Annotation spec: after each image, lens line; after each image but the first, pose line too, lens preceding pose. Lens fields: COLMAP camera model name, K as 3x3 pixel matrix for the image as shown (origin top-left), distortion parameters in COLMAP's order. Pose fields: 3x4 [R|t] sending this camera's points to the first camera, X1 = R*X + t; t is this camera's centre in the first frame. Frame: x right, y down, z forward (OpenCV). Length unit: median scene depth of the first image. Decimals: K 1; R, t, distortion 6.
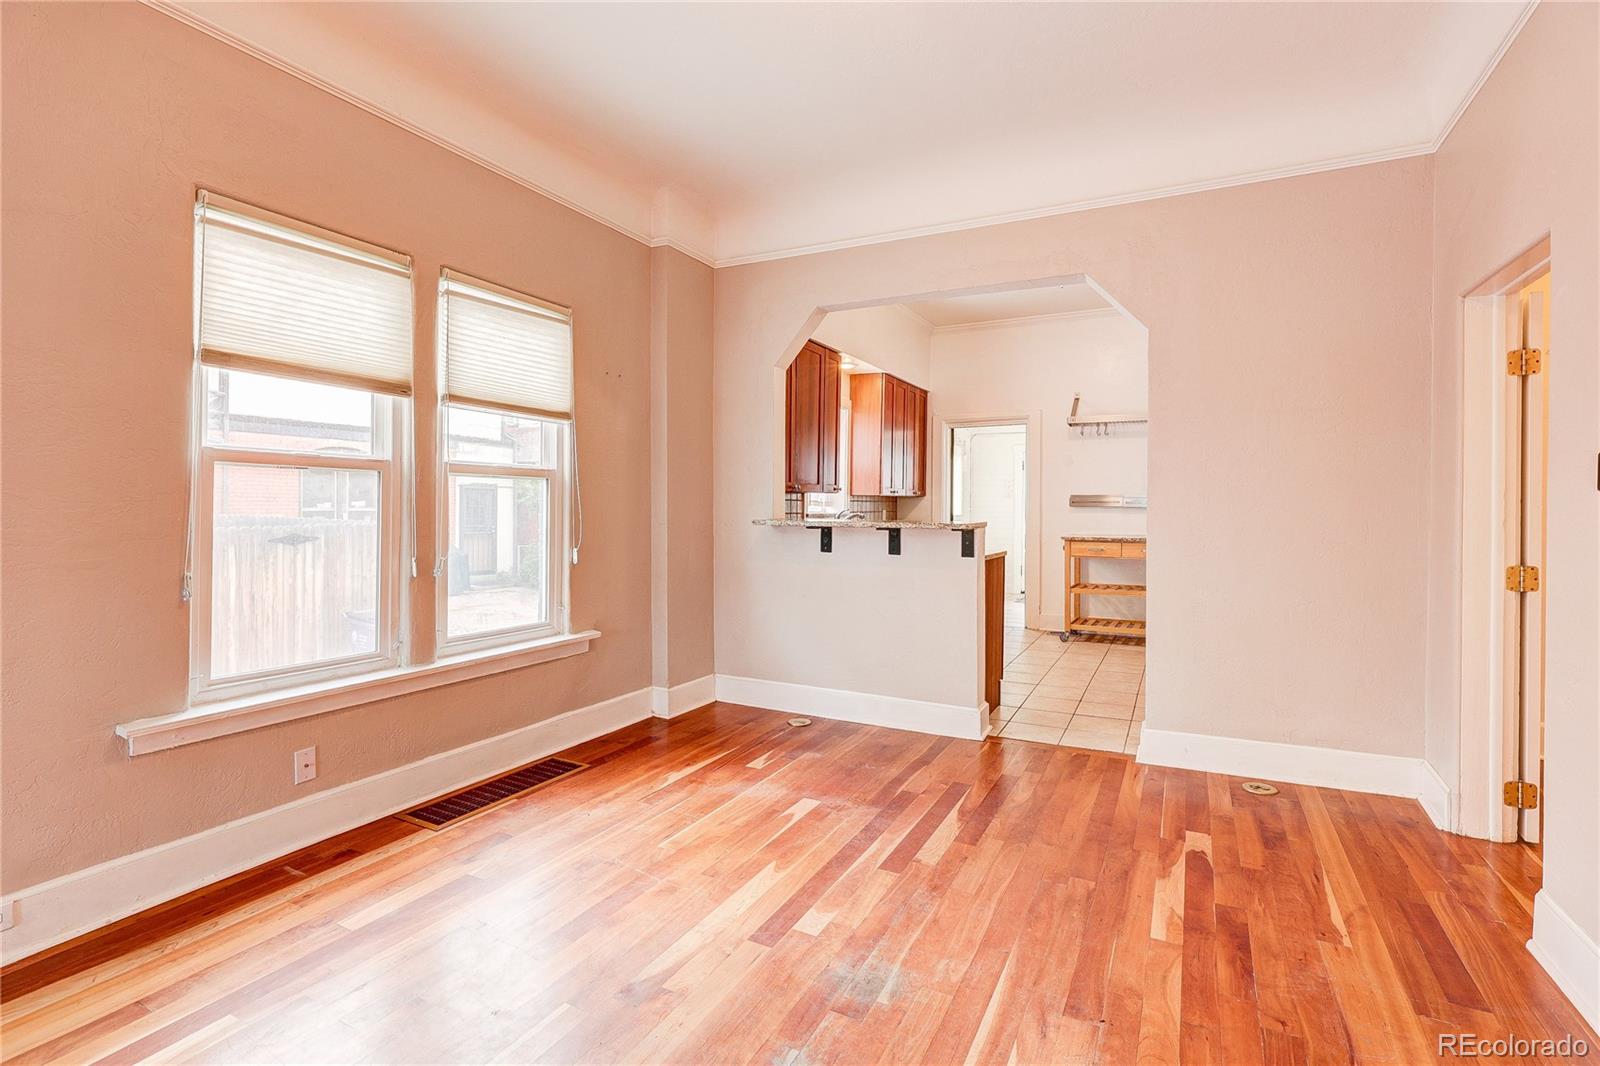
lens RADIAL K [[763.5, 0, 807.3], [0, 763.5, 499.8], [0, 0, 1]] dist [-0.003557, -0.000087]
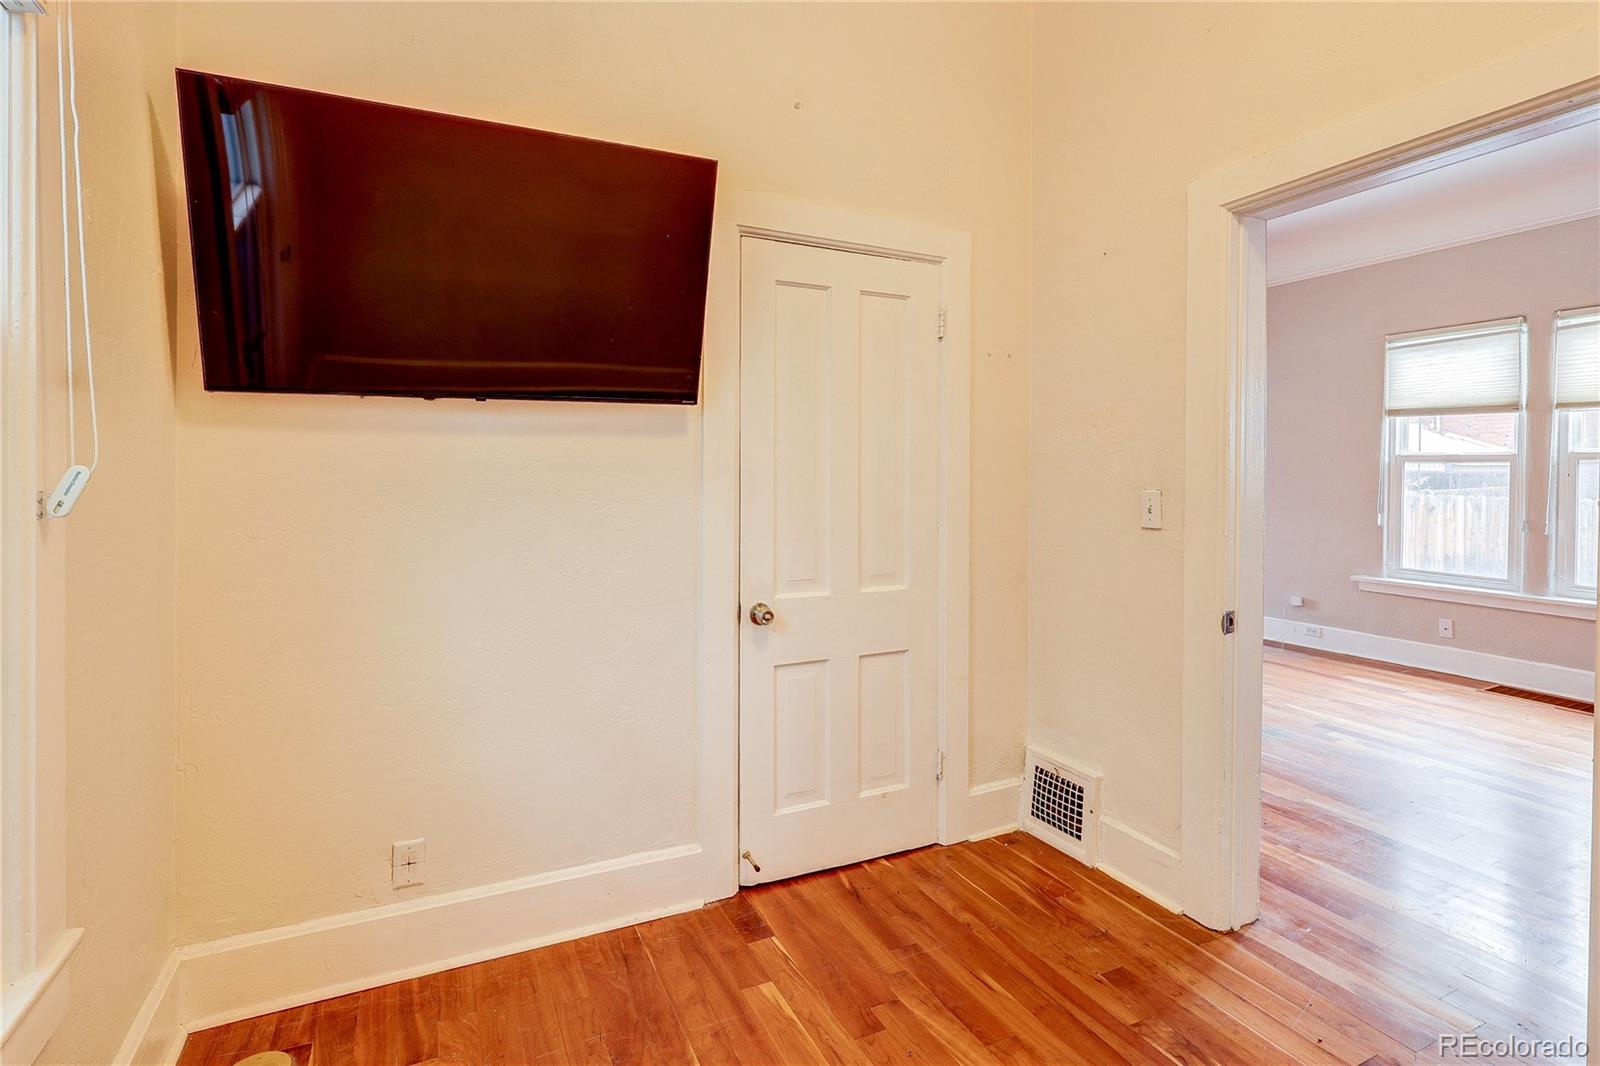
lens RADIAL K [[793.6, 0, 797.4], [0, 793.6, 480.1], [0, 0, 1]] dist [-0.000370, 0.000336]
pose [[-0.615762, 0.002164, -0.787930, 1.546412], [-0.000006, 0.999996, 0.002751, -0.005328], [0.787933, 0.001699, -0.615759, 0.834641]]
